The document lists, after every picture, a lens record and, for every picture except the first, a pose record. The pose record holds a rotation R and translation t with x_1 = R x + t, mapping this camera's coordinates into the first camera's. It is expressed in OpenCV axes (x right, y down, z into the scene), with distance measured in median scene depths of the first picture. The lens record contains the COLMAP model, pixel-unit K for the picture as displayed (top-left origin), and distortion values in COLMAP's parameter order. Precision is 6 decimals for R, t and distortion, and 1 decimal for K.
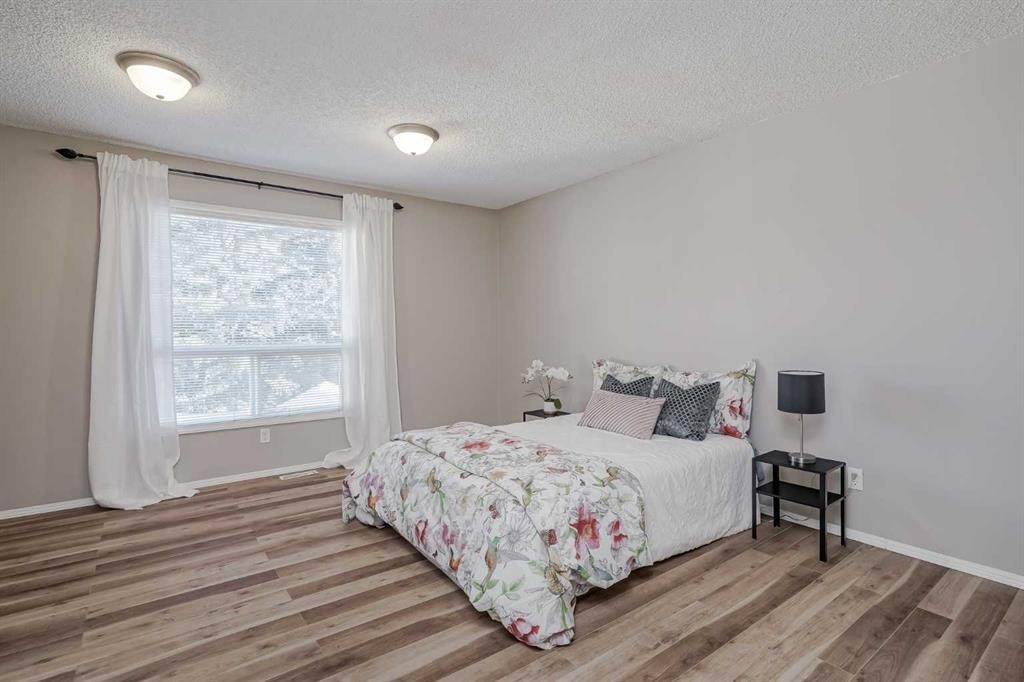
lens RADIAL K [[499.9, 0, 510.5], [0, 499.9, 342.5], [0, 0, 1]] dist [0.010876, 0.002357]
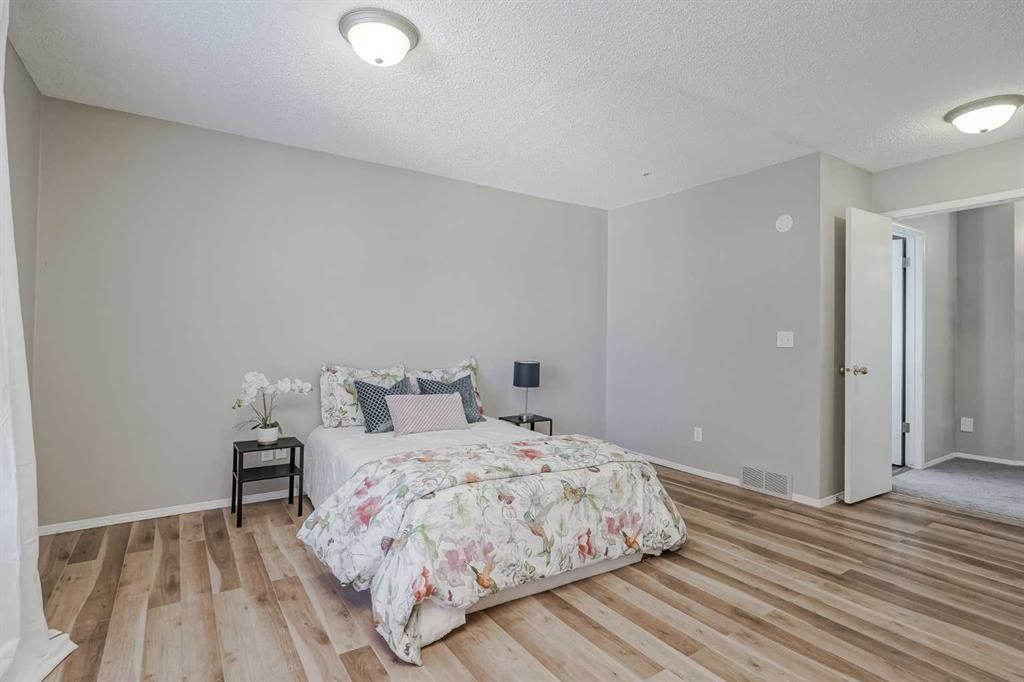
lens RADIAL K [[499.9, 0, 510.1], [0, 499.9, 335.2], [0, 0, 1]] dist [0.010876, 0.002357]
pose [[0.060201, 0.003537, 0.998180, -1.145447], [0.010365, 0.999938, -0.004169, -0.018833], [-0.998132, 0.010598, 0.060161, 1.090080]]
